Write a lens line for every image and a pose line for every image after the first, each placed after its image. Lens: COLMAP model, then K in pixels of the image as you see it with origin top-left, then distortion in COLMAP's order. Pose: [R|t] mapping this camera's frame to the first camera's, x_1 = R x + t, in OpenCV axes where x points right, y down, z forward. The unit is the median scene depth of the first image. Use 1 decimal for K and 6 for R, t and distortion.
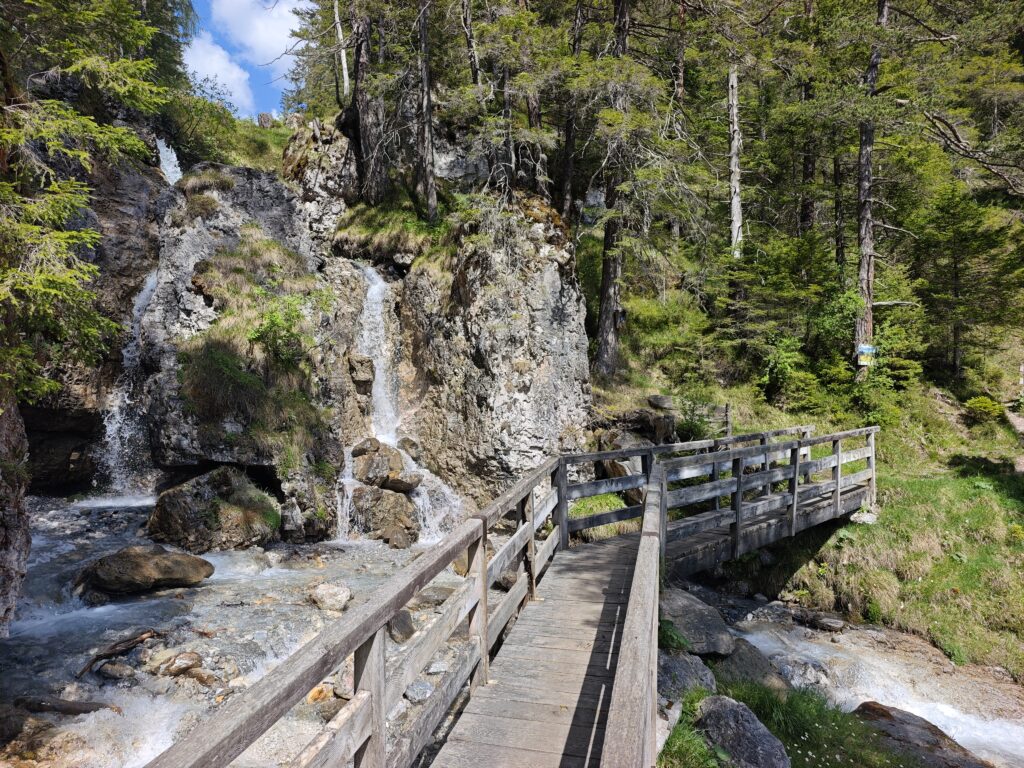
lens RADIAL K [[683.7, 0, 512.0], [0, 683.7, 384.5], [0, 0, 1]] dist [0.010795, -0.005267]
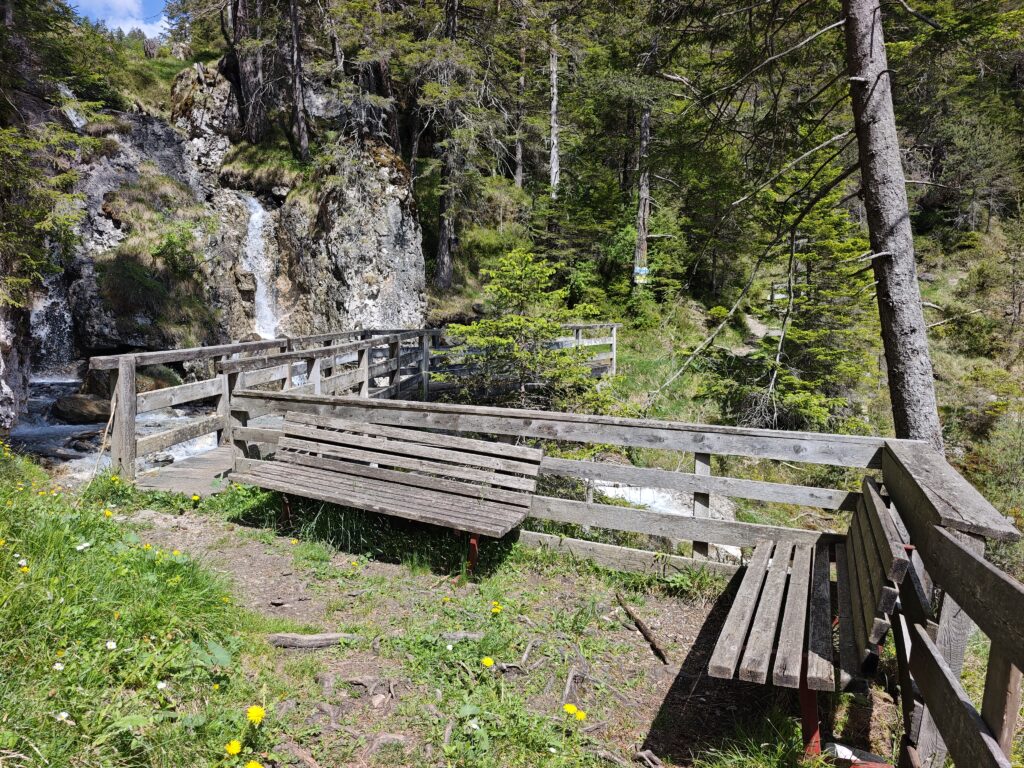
lens RADIAL K [[683.7, 0, 512.4], [0, 683.7, 383.9], [0, 0, 1]] dist [0.010795, -0.005267]
pose [[0.991991, -0.009182, 0.125971, 0.111764], [-0.003664, 0.994843, 0.101365, 0.037672], [-0.126252, -0.101015, 0.986842, -0.341869]]
